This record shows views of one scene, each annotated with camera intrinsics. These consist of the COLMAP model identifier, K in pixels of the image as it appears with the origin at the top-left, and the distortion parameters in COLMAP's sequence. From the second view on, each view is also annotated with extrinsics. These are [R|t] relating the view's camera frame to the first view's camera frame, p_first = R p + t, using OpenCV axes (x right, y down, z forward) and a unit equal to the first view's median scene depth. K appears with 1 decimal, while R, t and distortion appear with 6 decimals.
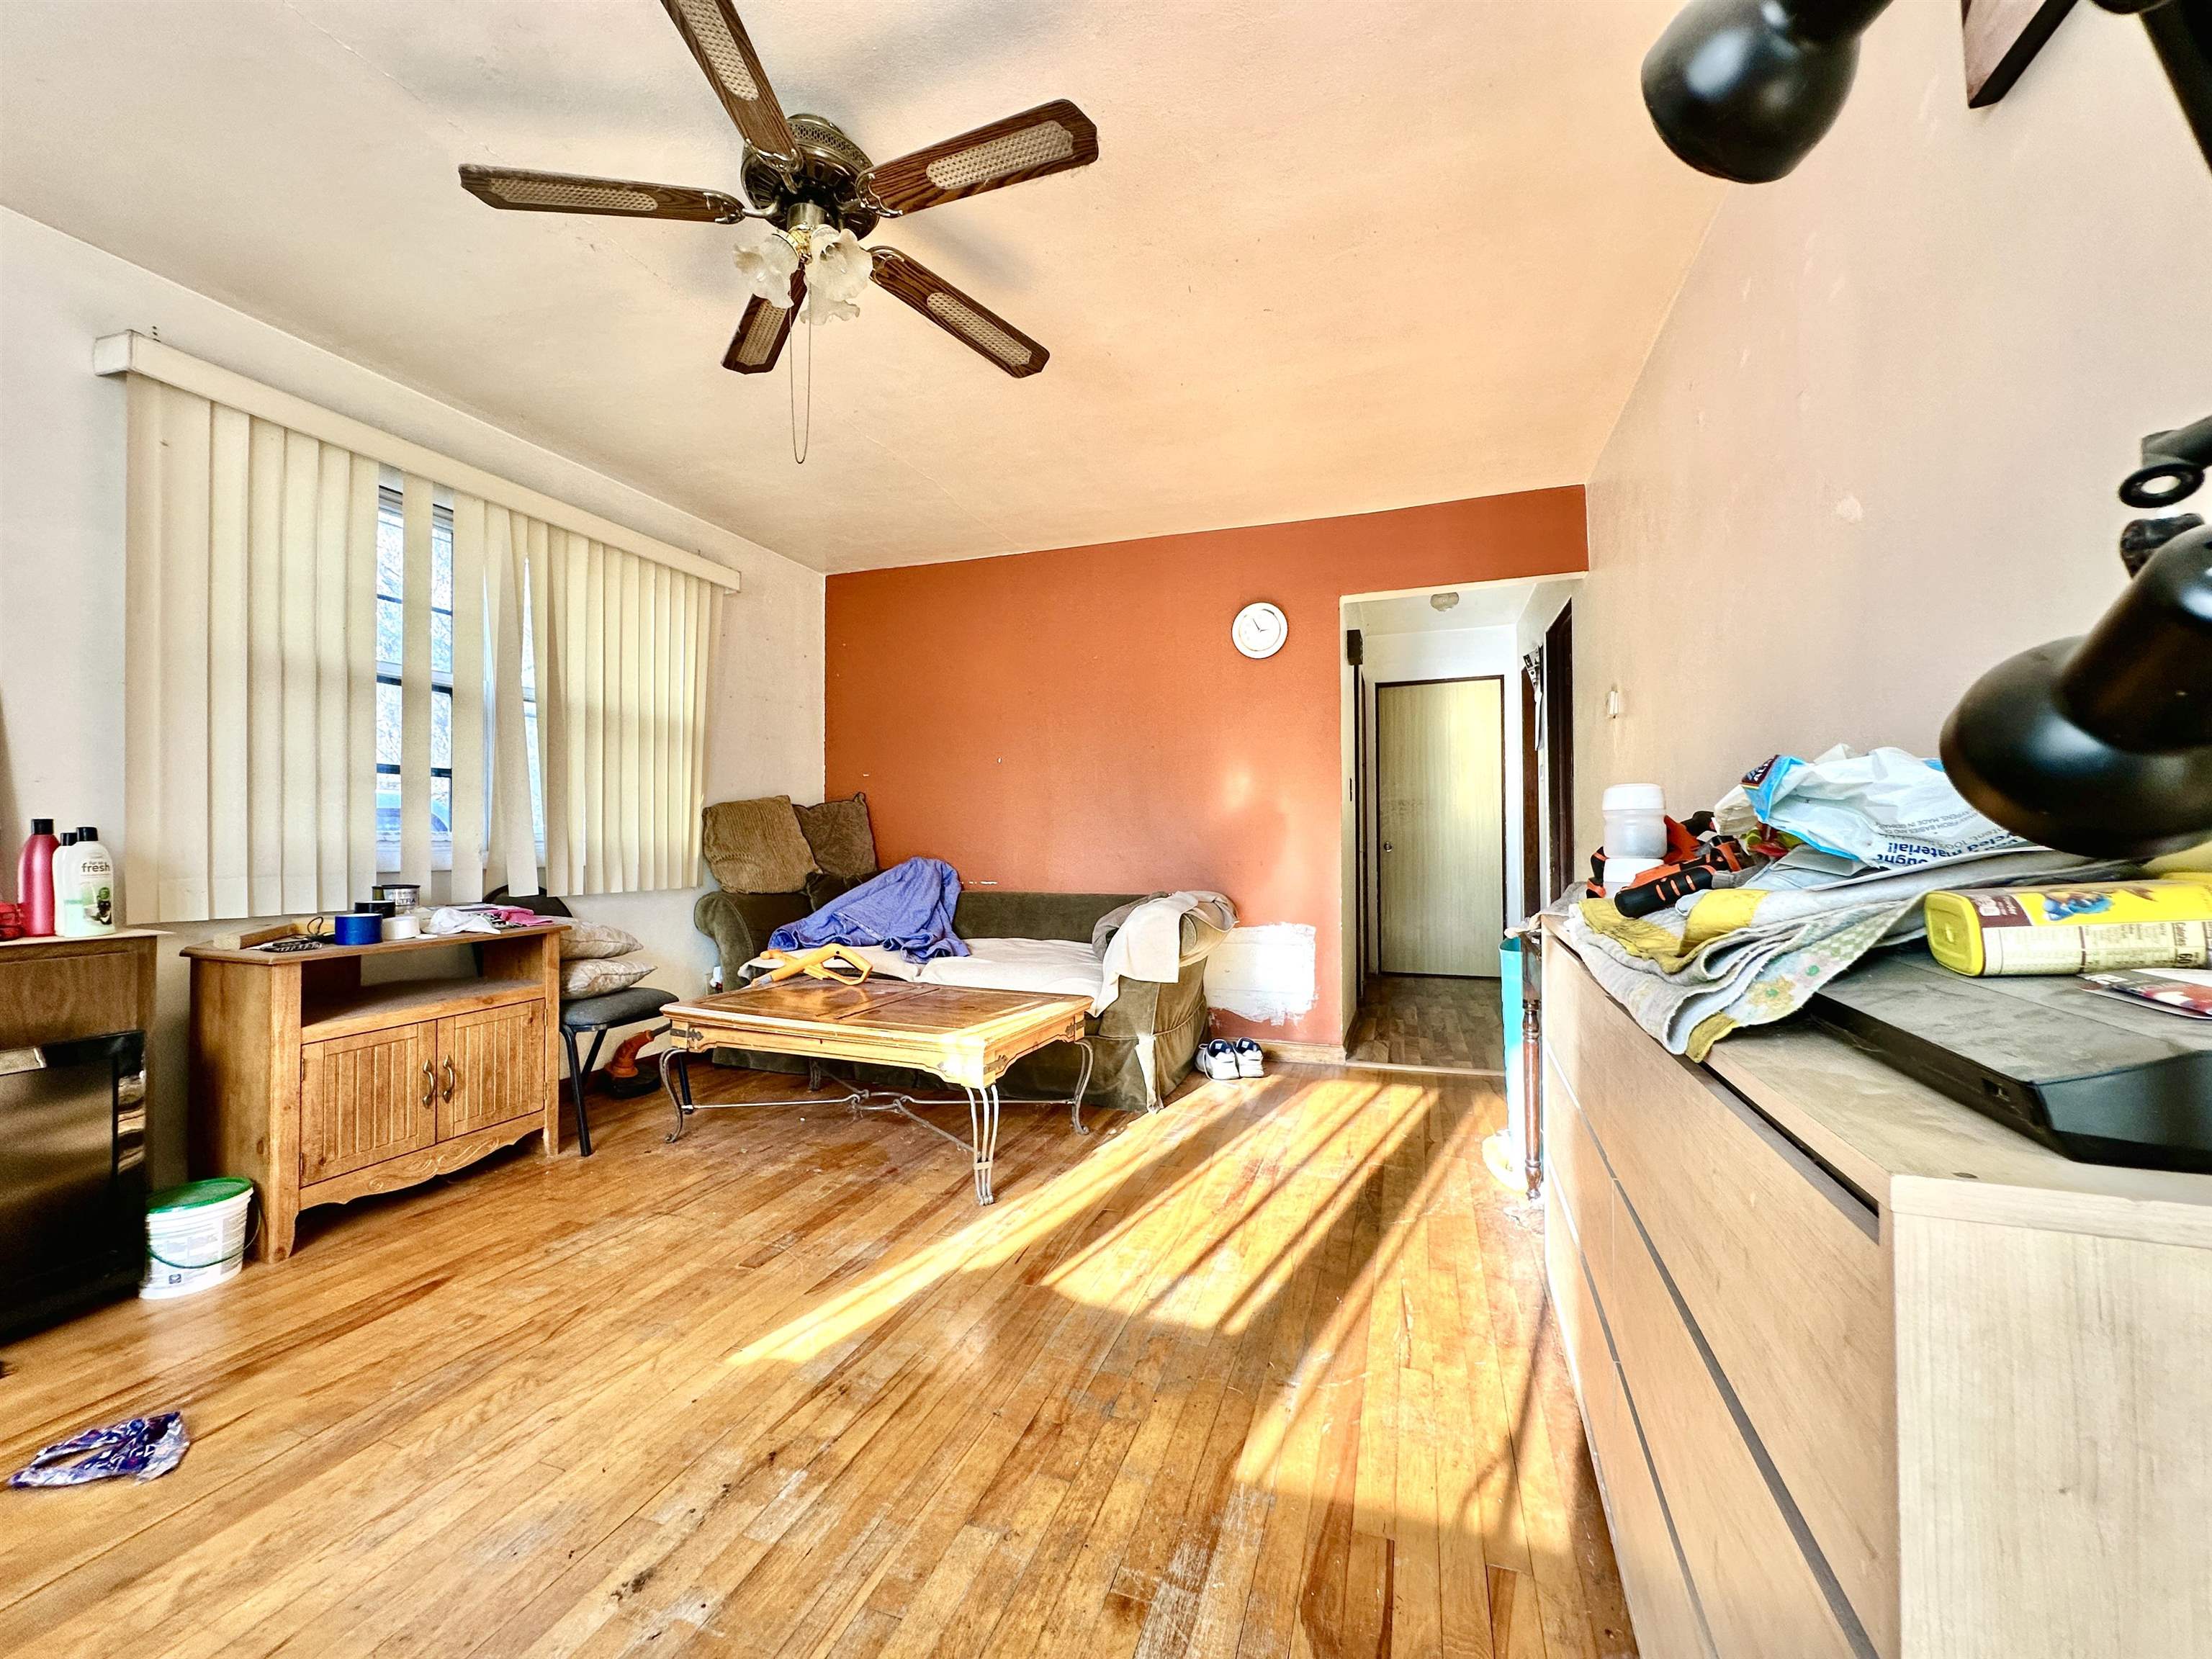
lens RADIAL K [[894.3, 0, 1099.5], [0, 894.3, 832.0], [0, 0, 1]] dist [0.002669, 0.000806]
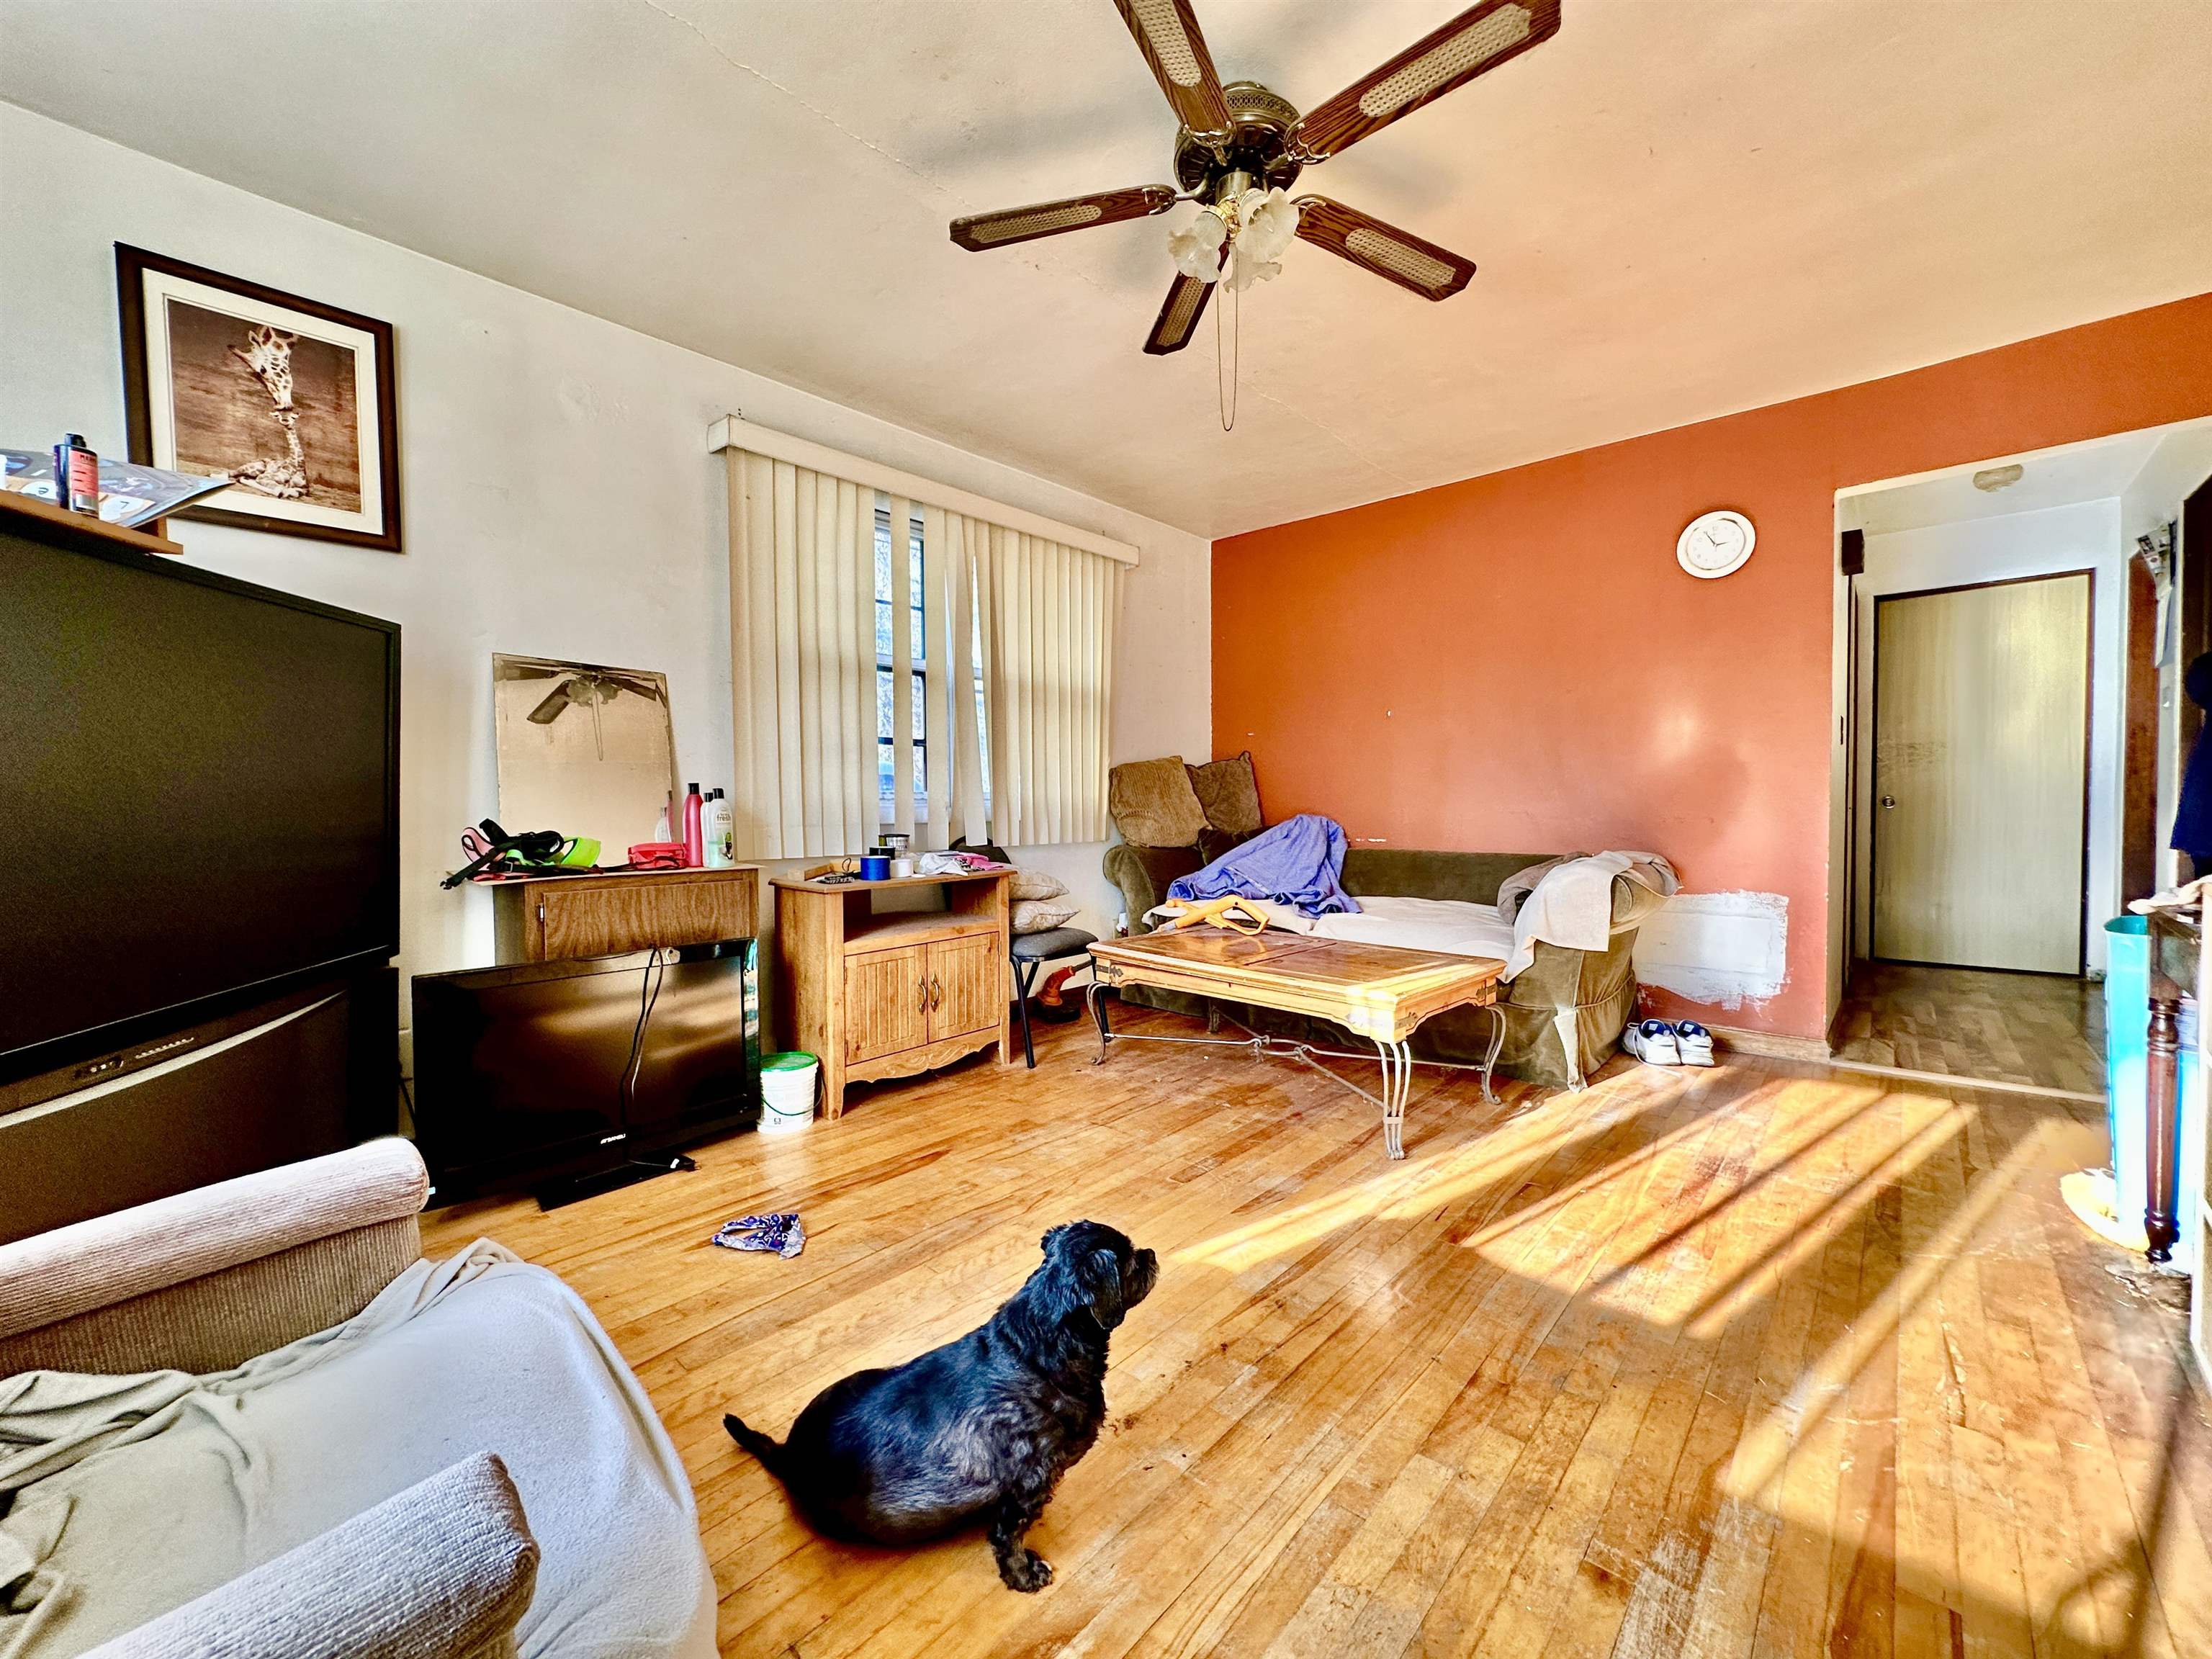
lens RADIAL K [[894.3, 0, 1100.5], [0, 894.3, 833.1], [0, 0, 1]] dist [0.002669, 0.000806]
pose [[0.922039, 0.007936, -0.387016, -0.054552], [0.009788, 0.998992, 0.043805, 0.007843], [0.386974, -0.044178, 0.921032, -0.033407]]
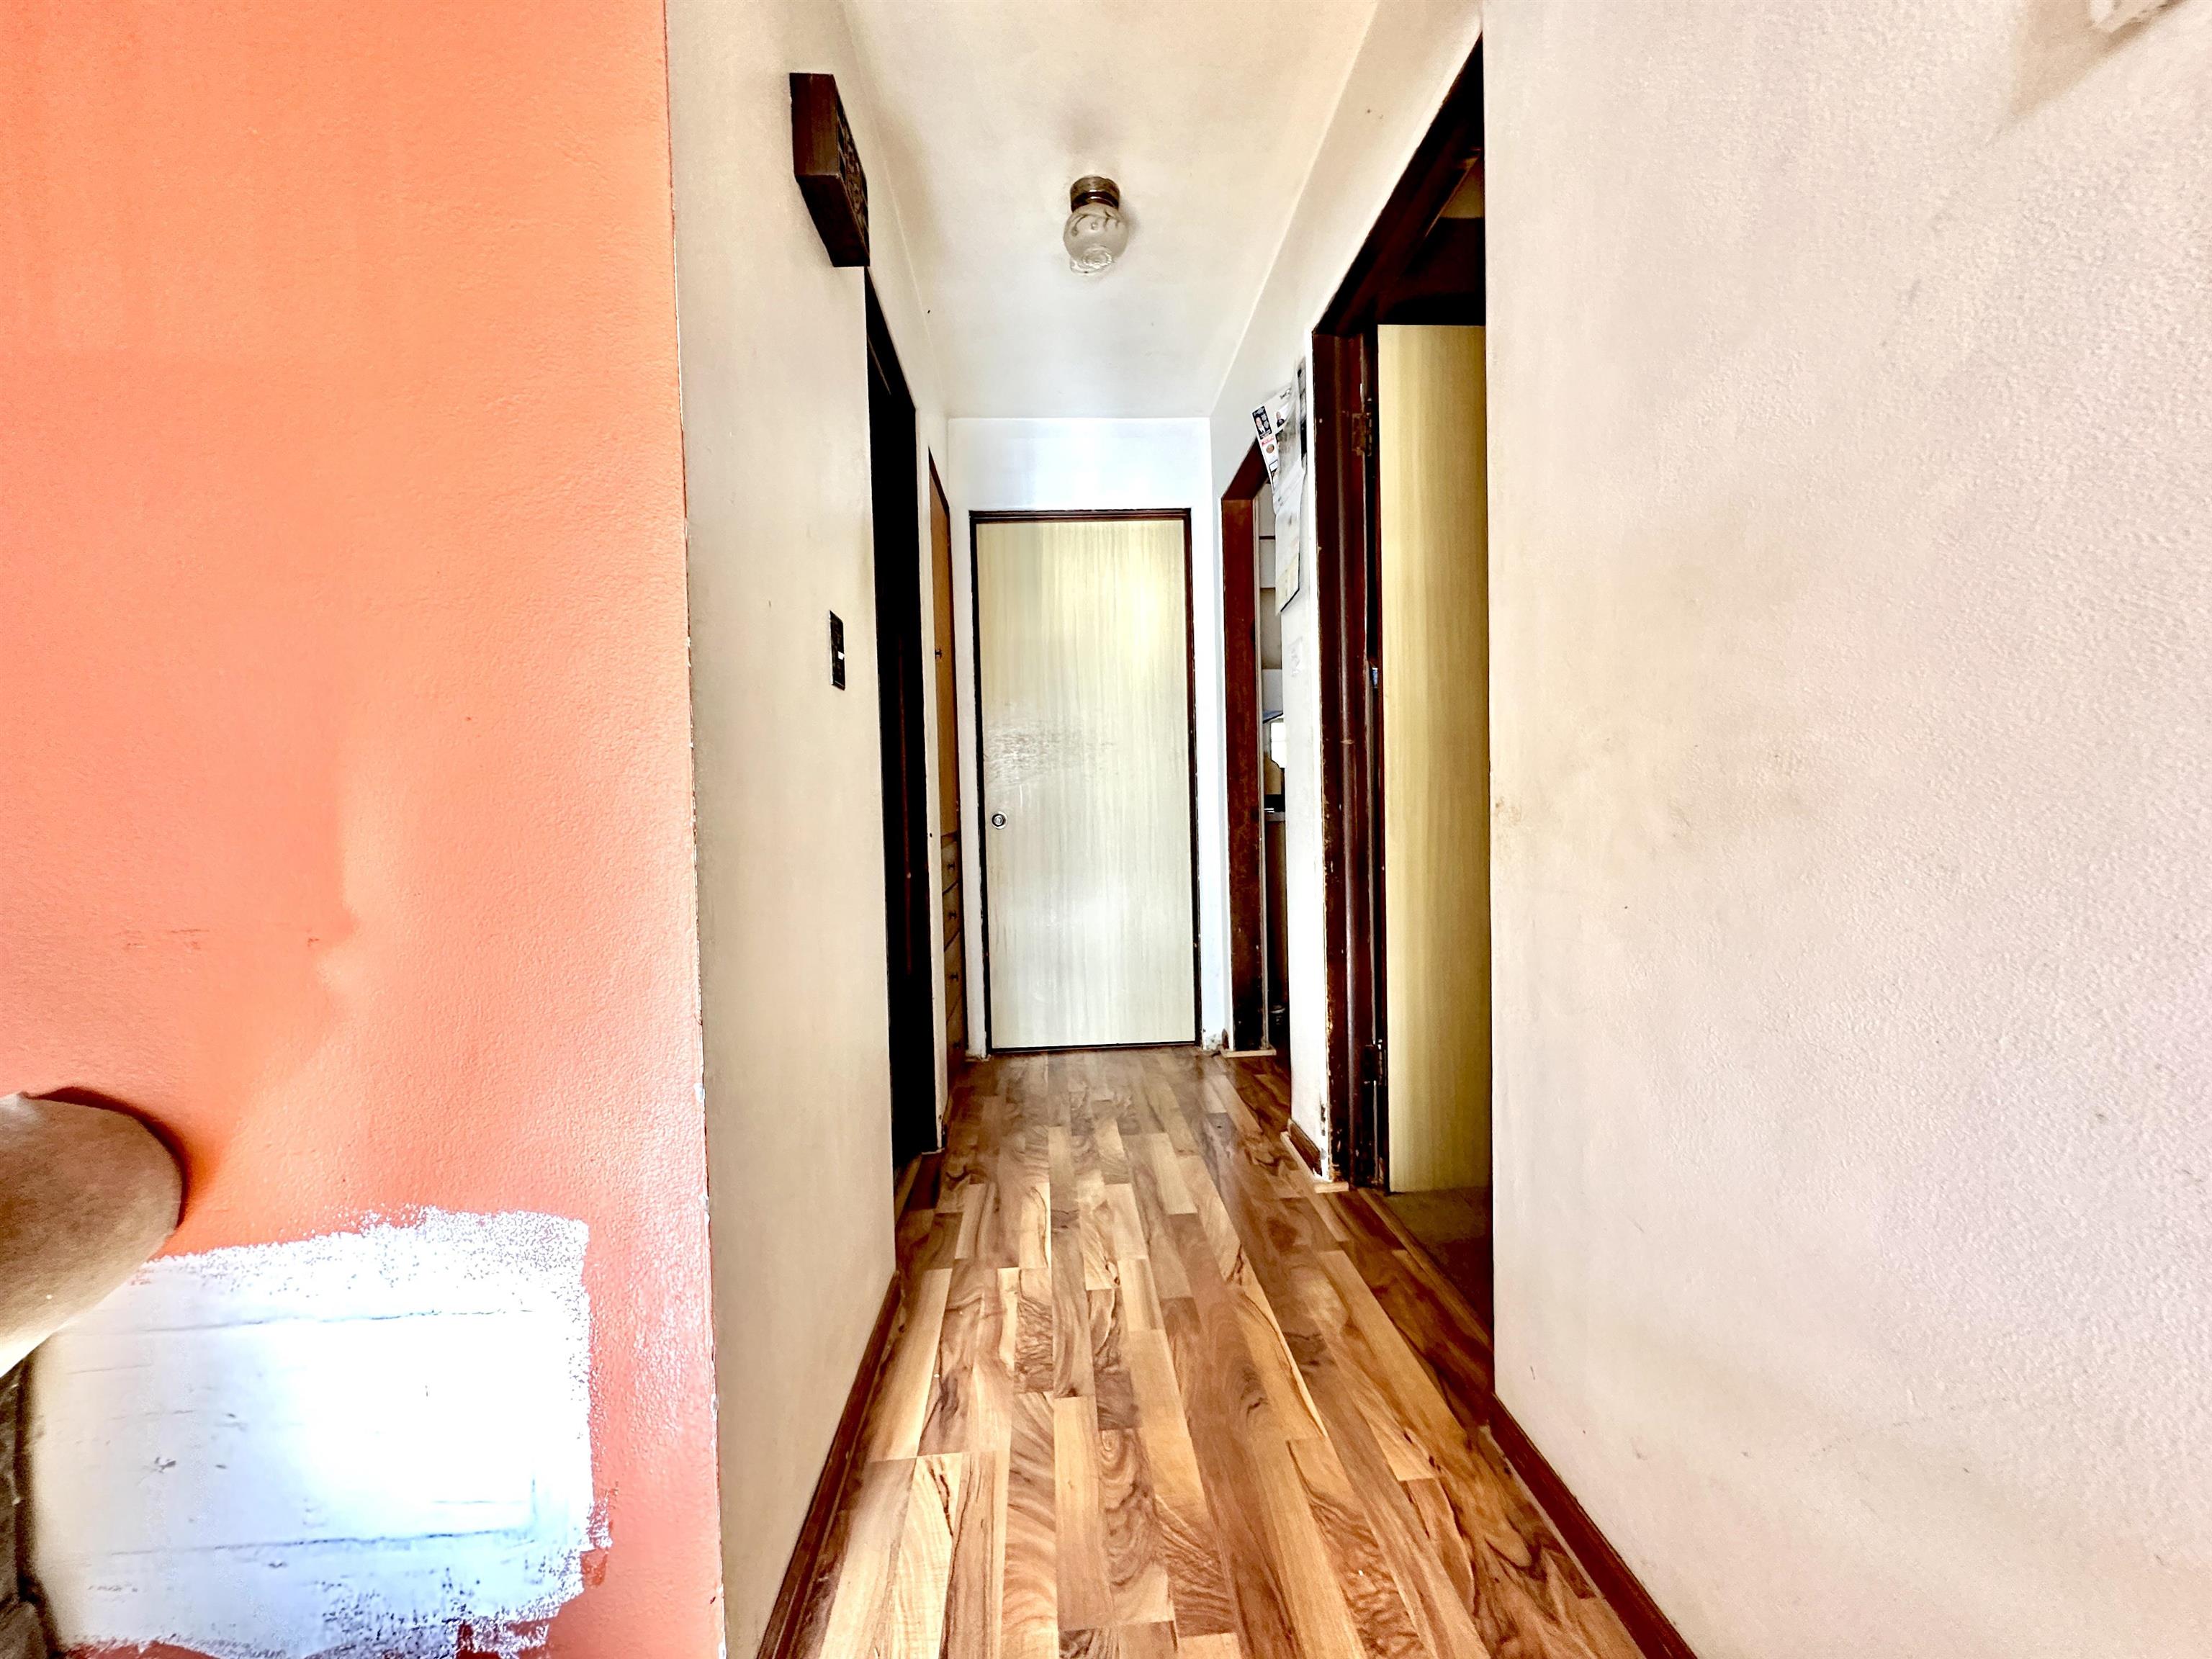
lens RADIAL K [[894.3, 0, 1105.8], [0, 894.3, 826.0], [0, 0, 1]] dist [0.002669, 0.000806]
pose [[0.922662, -0.028356, 0.384566, 0.599307], [0.016199, 0.999262, 0.034815, 0.007758], [-0.385270, -0.025893, 0.922441, 1.637687]]
